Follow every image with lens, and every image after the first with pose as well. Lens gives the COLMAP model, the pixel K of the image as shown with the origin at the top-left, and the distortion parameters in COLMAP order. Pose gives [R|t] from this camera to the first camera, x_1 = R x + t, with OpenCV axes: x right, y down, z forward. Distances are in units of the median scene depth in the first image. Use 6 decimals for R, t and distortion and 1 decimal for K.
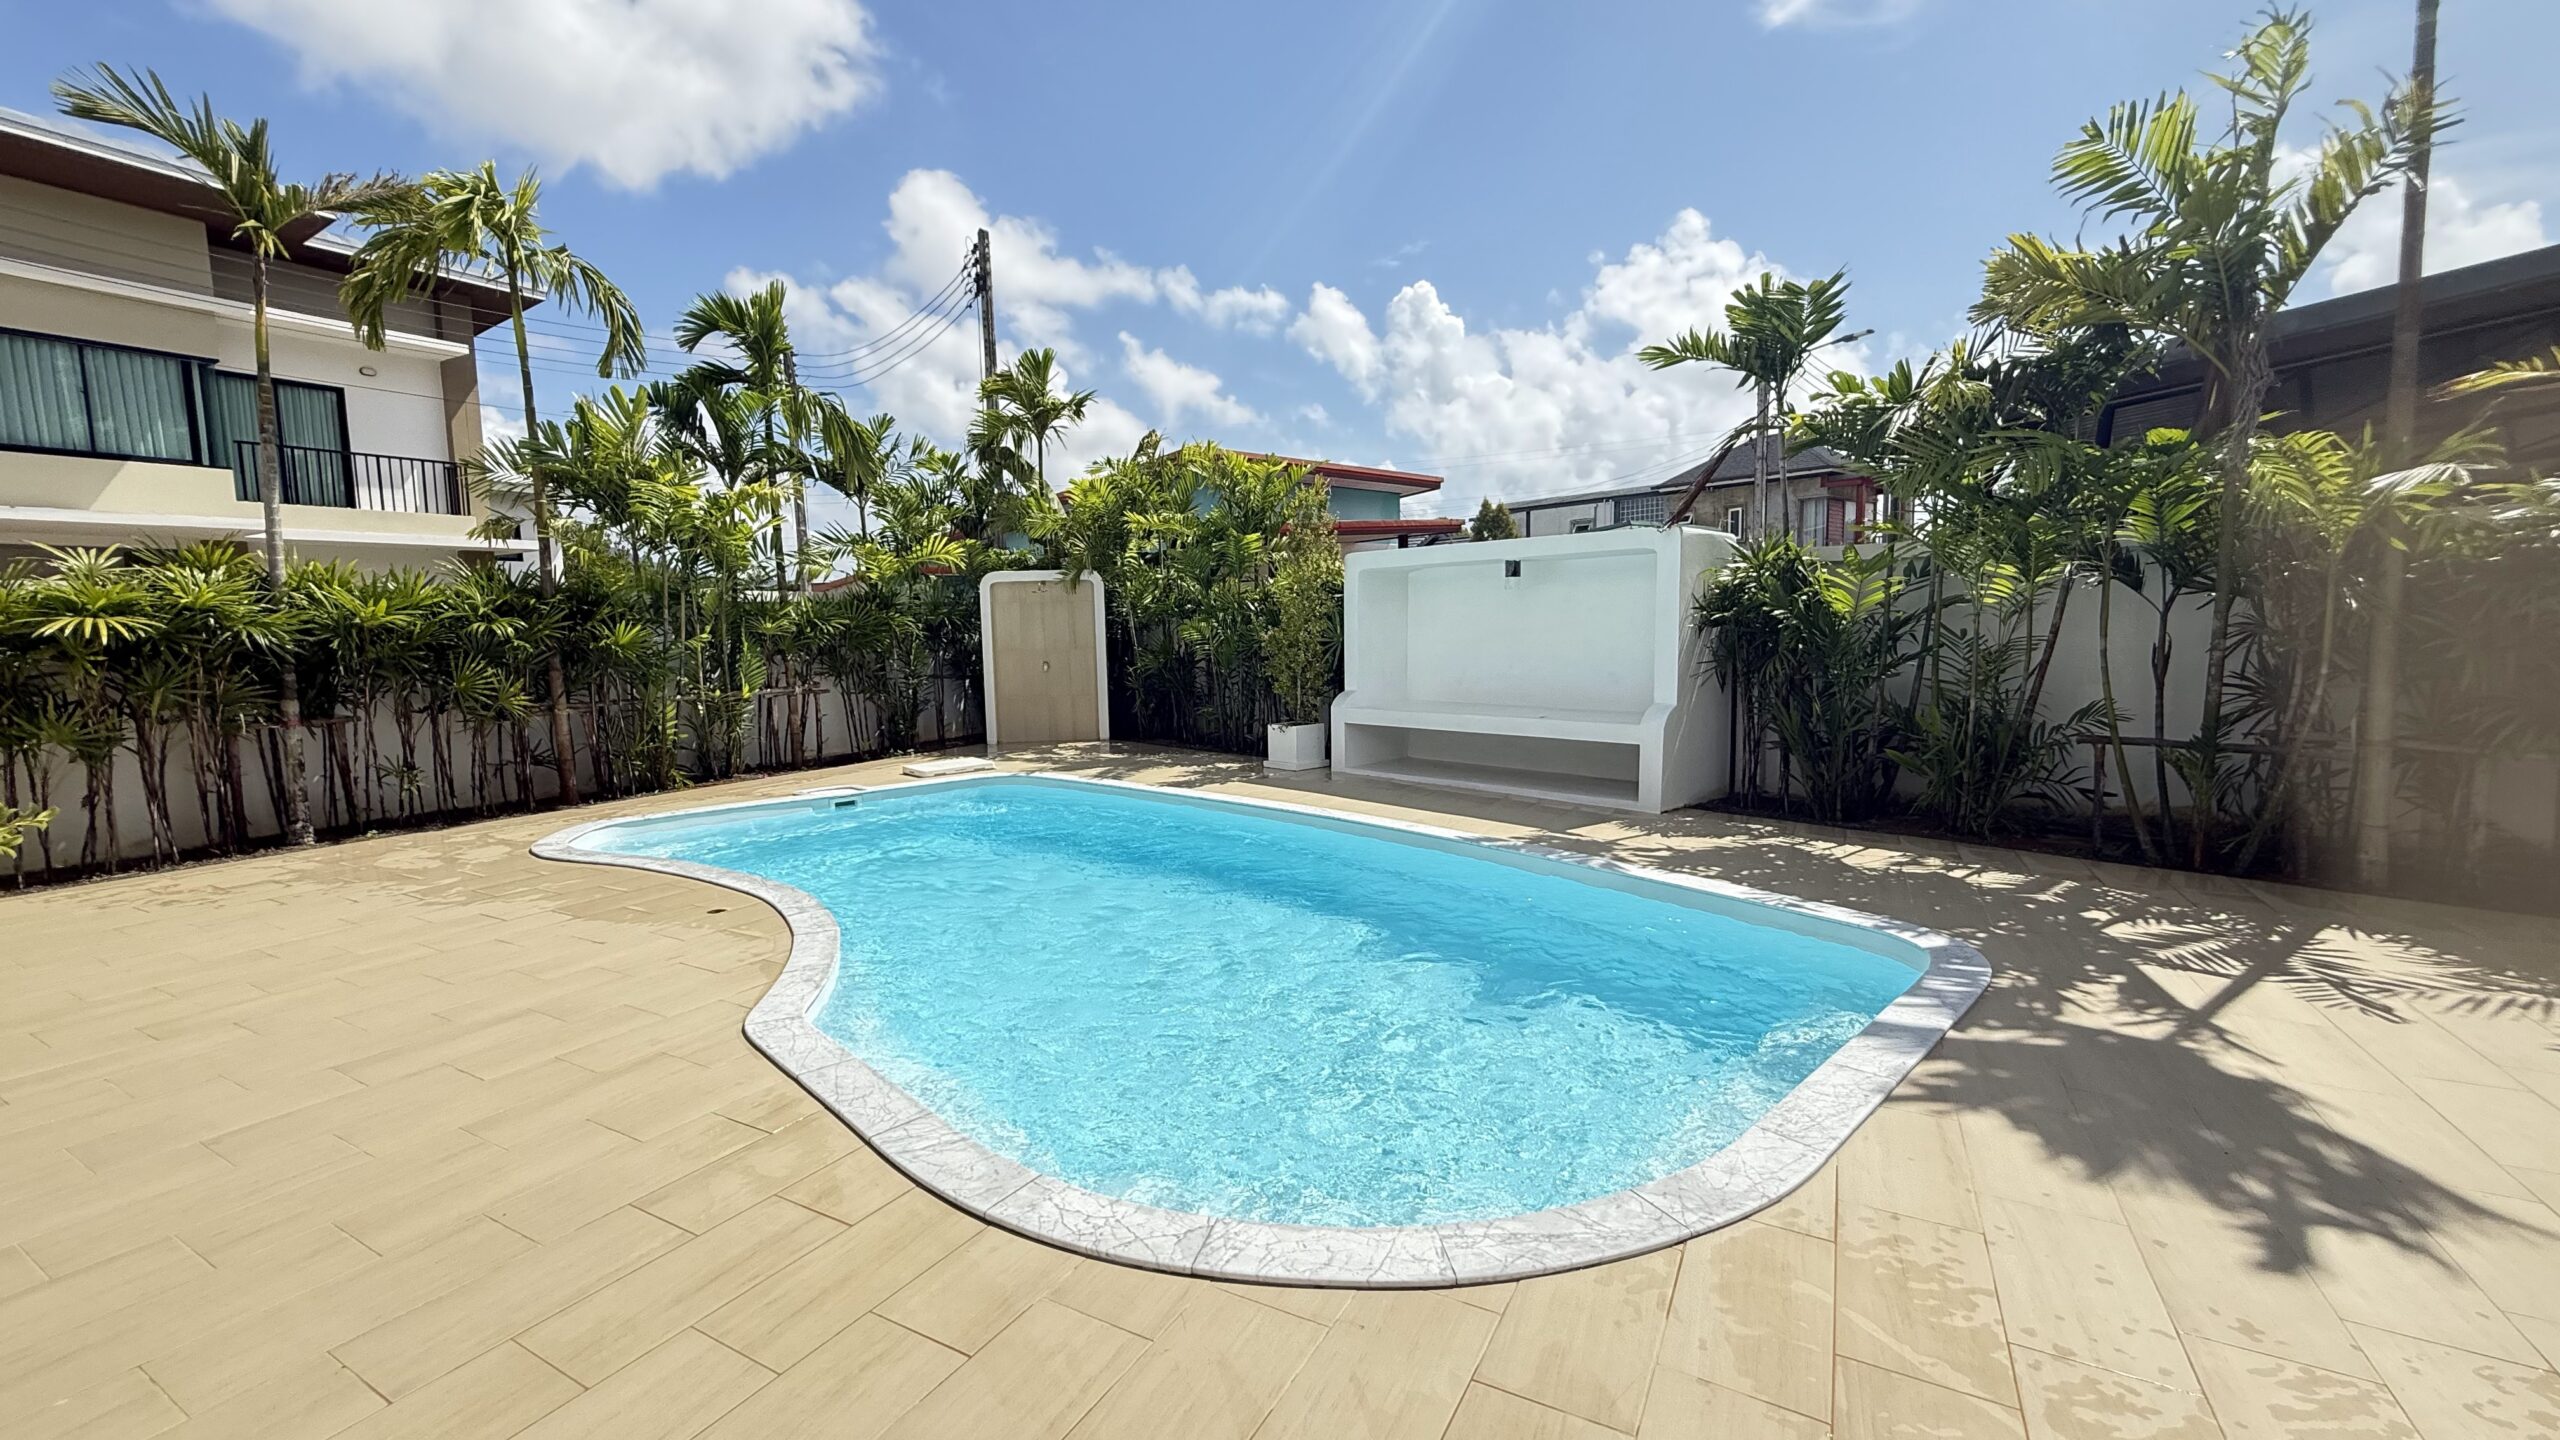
lens RADIAL K [[1019.1, 0, 1280.0], [0, 1019.1, 720.0], [0, 0, 1]] dist [-0.004664, -0.000512]
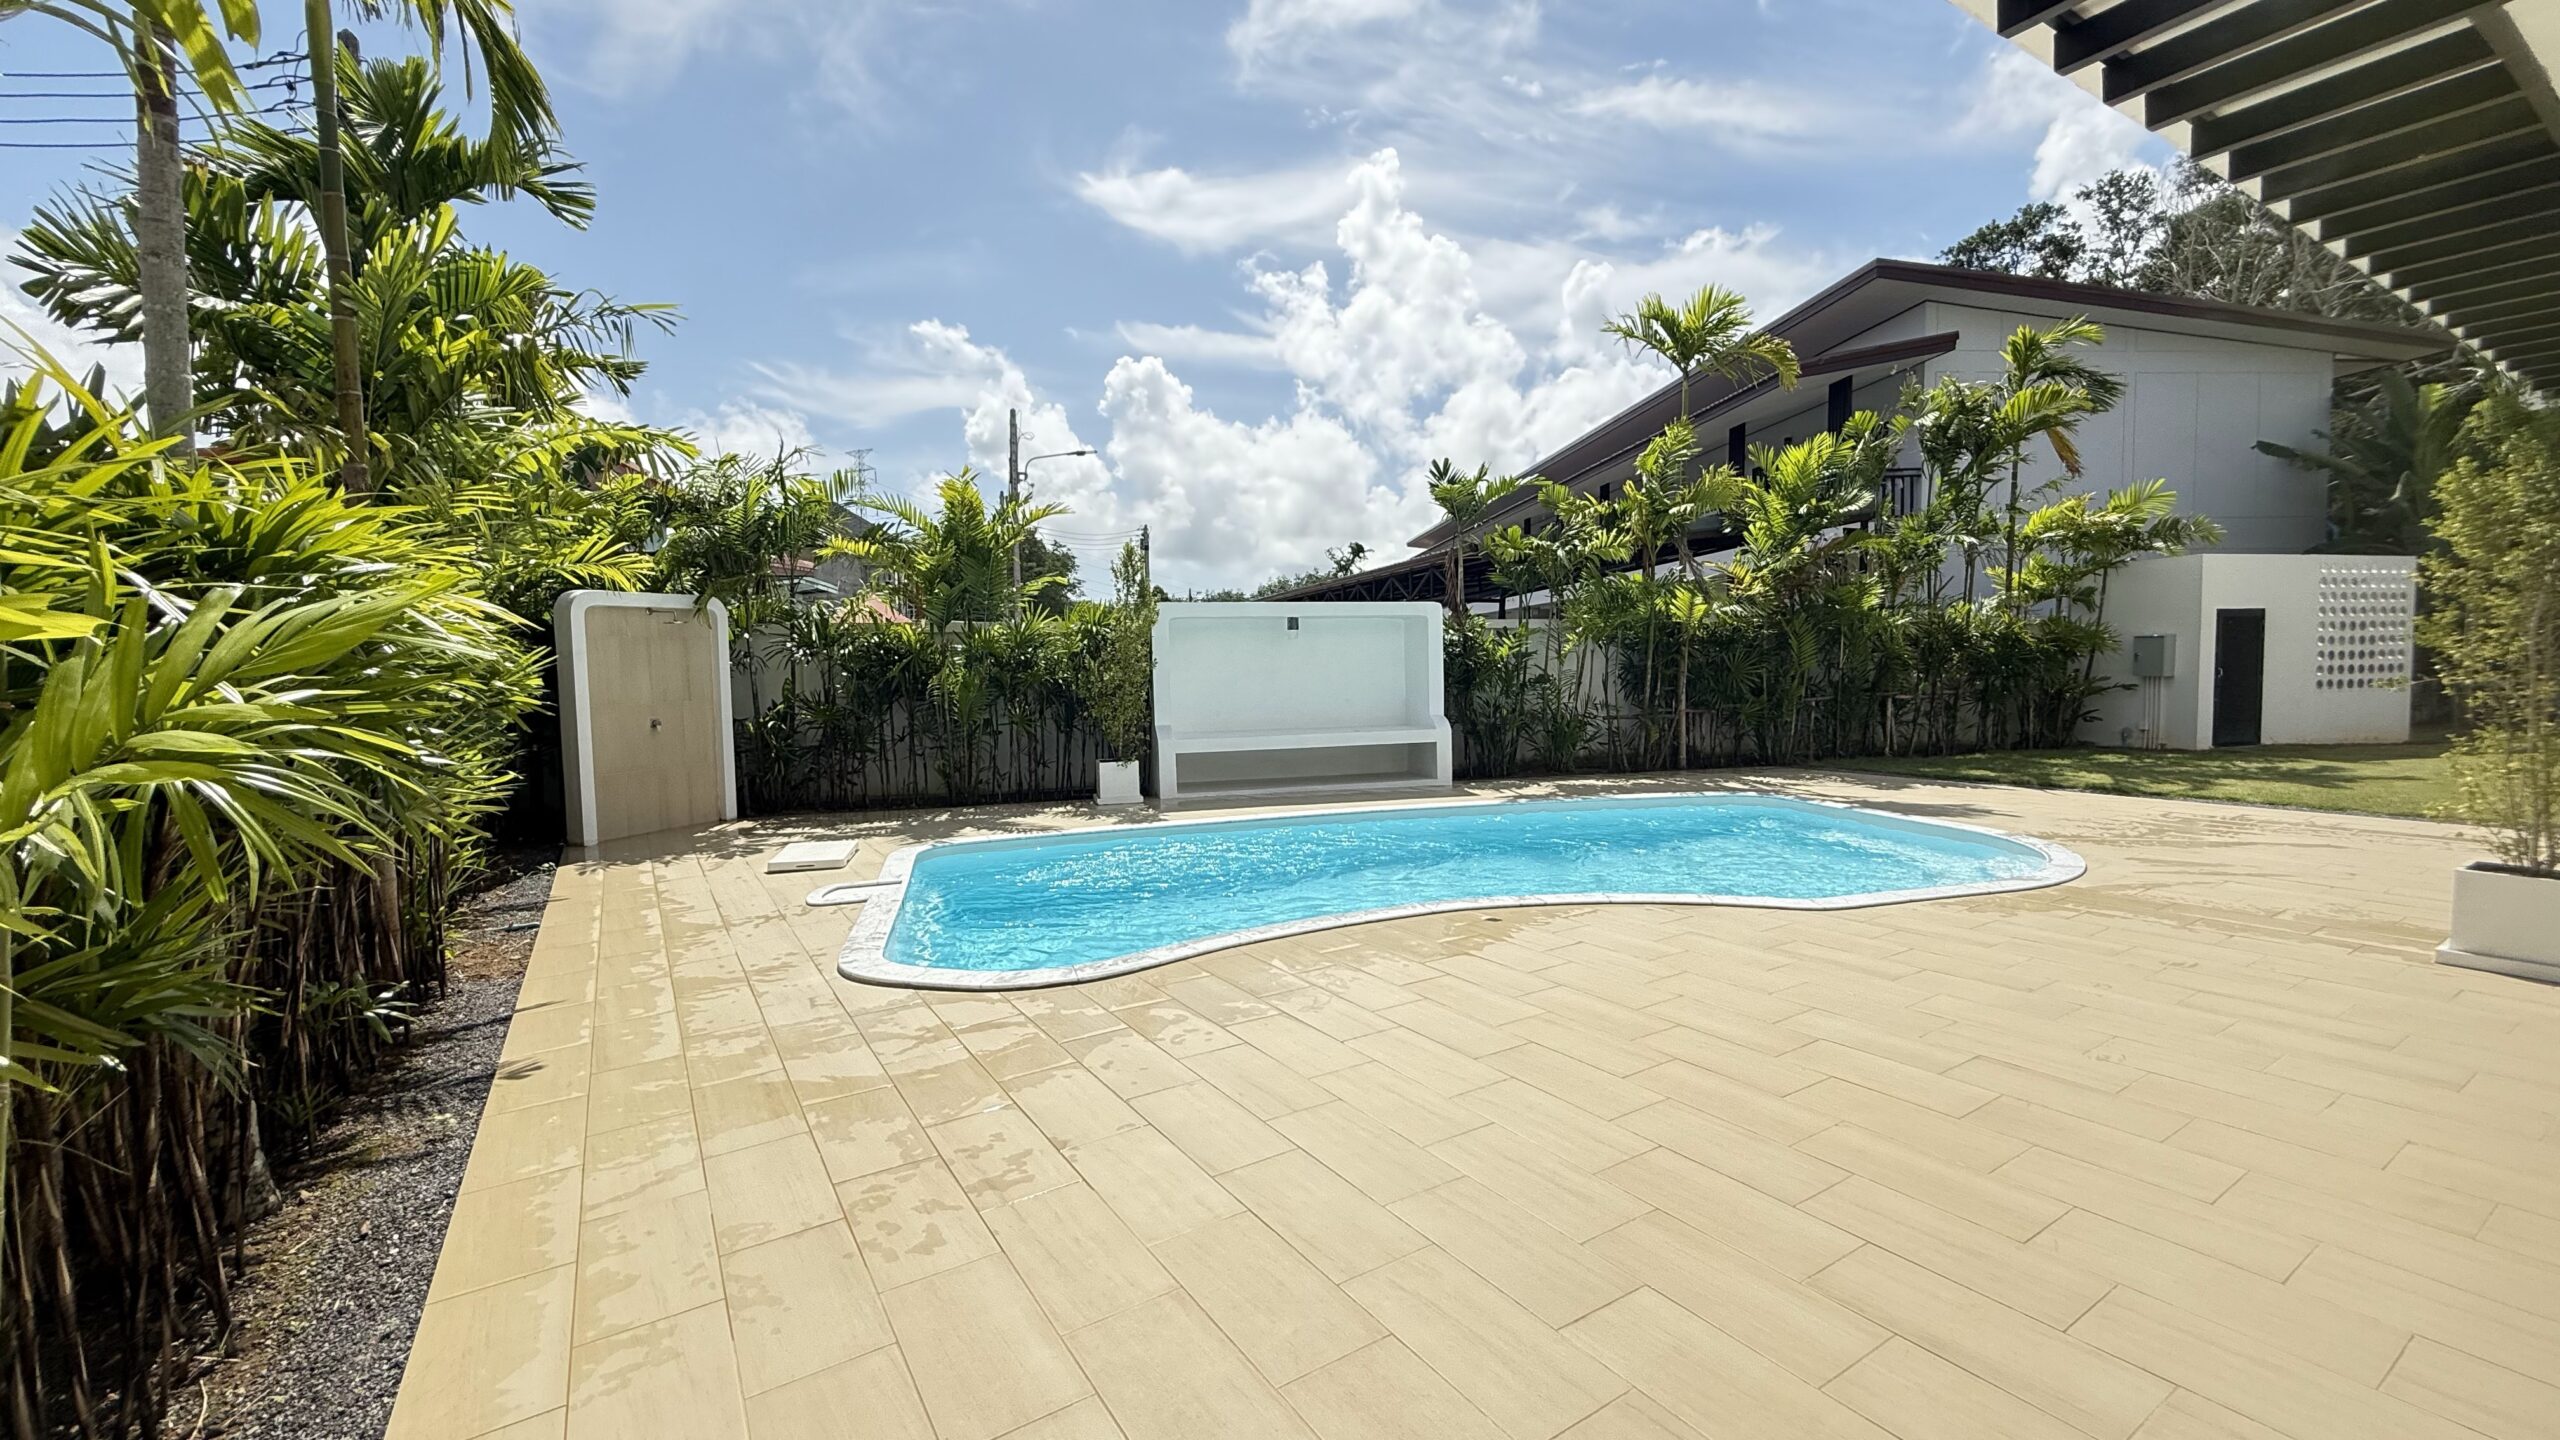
lens RADIAL K [[1019.1, 0, 1280.0], [0, 1019.1, 720.0], [0, 0, 1]] dist [-0.004664, -0.000512]
pose [[0.476419, -0.037150, 0.878433, -0.863087], [0.091400, 0.995786, -0.007458, -0.015639], [-0.874455, 0.083842, 0.477807, 0.370692]]
